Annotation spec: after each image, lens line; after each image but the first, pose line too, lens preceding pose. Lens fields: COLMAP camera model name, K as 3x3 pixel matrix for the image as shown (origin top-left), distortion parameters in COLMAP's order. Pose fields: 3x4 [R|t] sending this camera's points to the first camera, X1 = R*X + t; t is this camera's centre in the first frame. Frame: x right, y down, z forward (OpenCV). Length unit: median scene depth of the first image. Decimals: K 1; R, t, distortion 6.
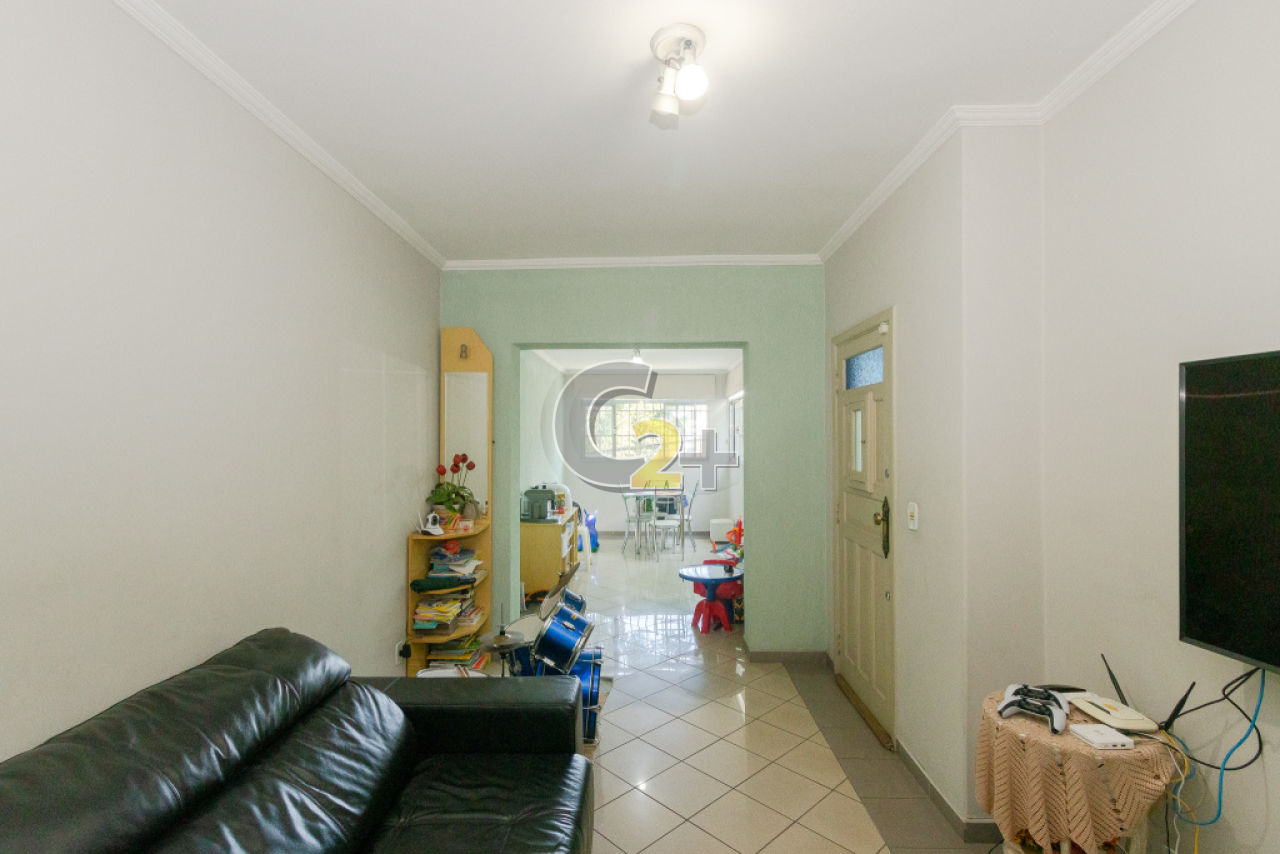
lens RADIAL K [[579.7, 0, 641.8], [0, 579.7, 433.3], [0, 0, 1]] dist [0.002843, -0.000272]
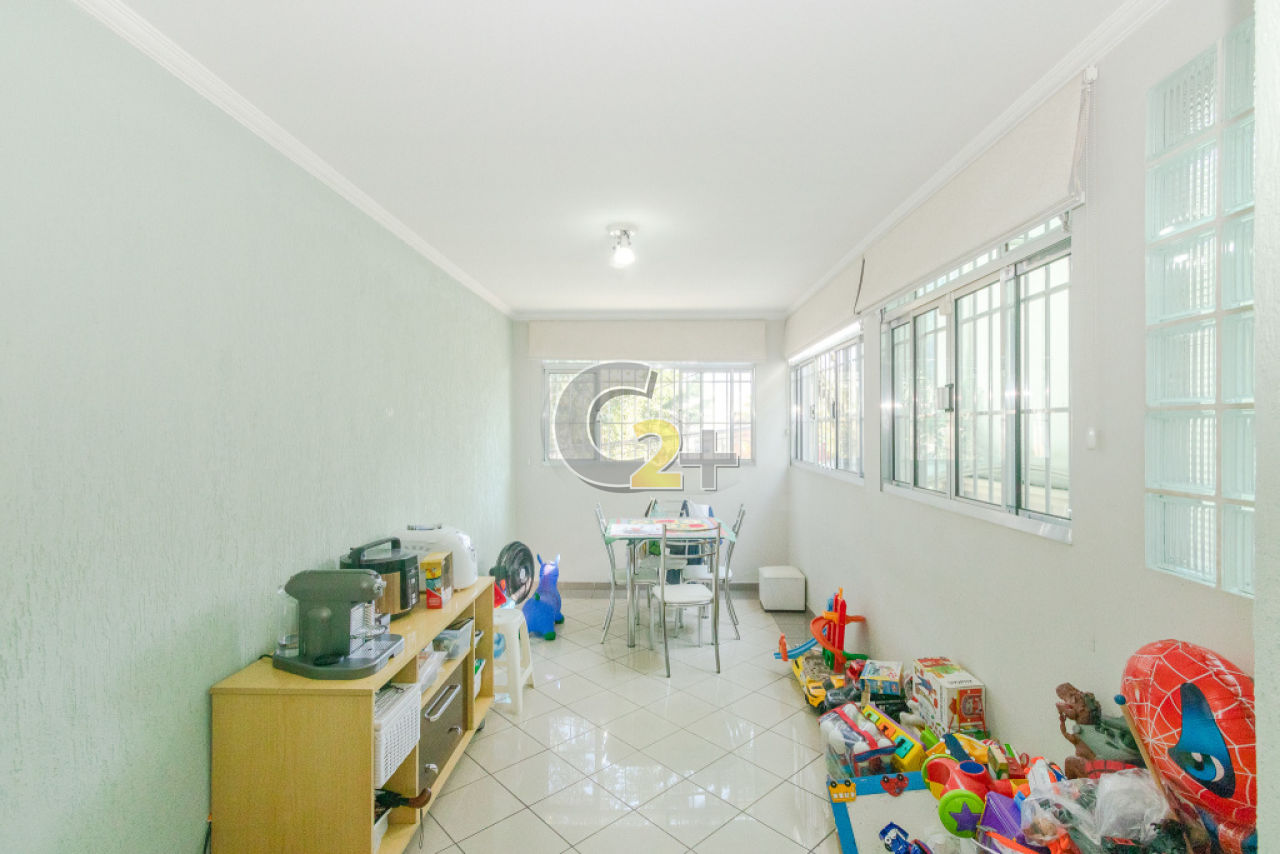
lens RADIAL K [[579.7, 0, 641.8], [0, 579.7, 433.3], [0, 0, 1]] dist [0.002843, -0.000272]
pose [[0.999770, 0.000829, -0.021440, 0.013169], [-0.000464, 0.999855, 0.017047, 0.004753], [0.021451, -0.017033, 0.999625, 0.447078]]
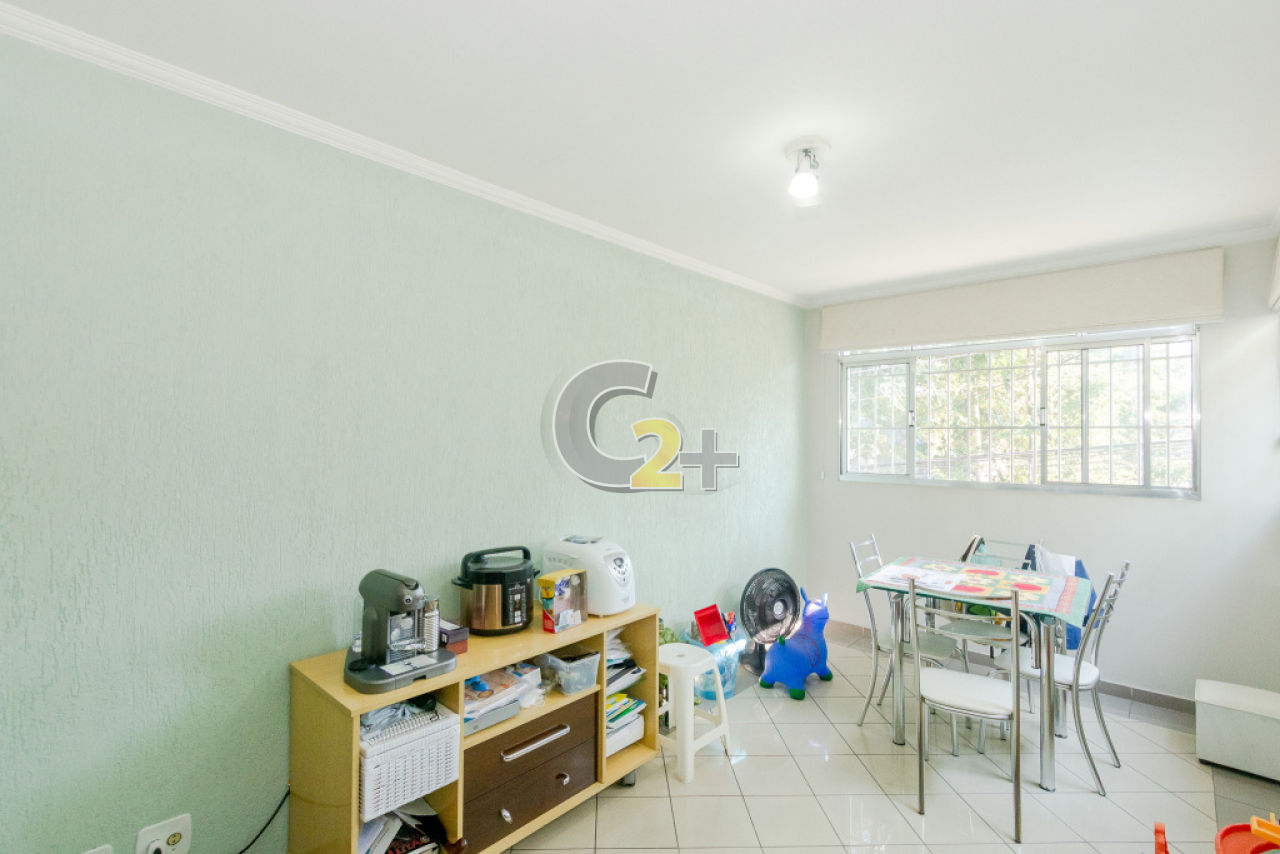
lens RADIAL K [[579.7, 0, 641.8], [0, 579.7, 433.3], [0, 0, 1]] dist [0.002843, -0.000272]
pose [[0.741076, 0.001659, -0.671420, 0.114971], [-0.000670, 0.999998, 0.001731, 0.008248], [0.671421, -0.000834, 0.741075, 0.578514]]
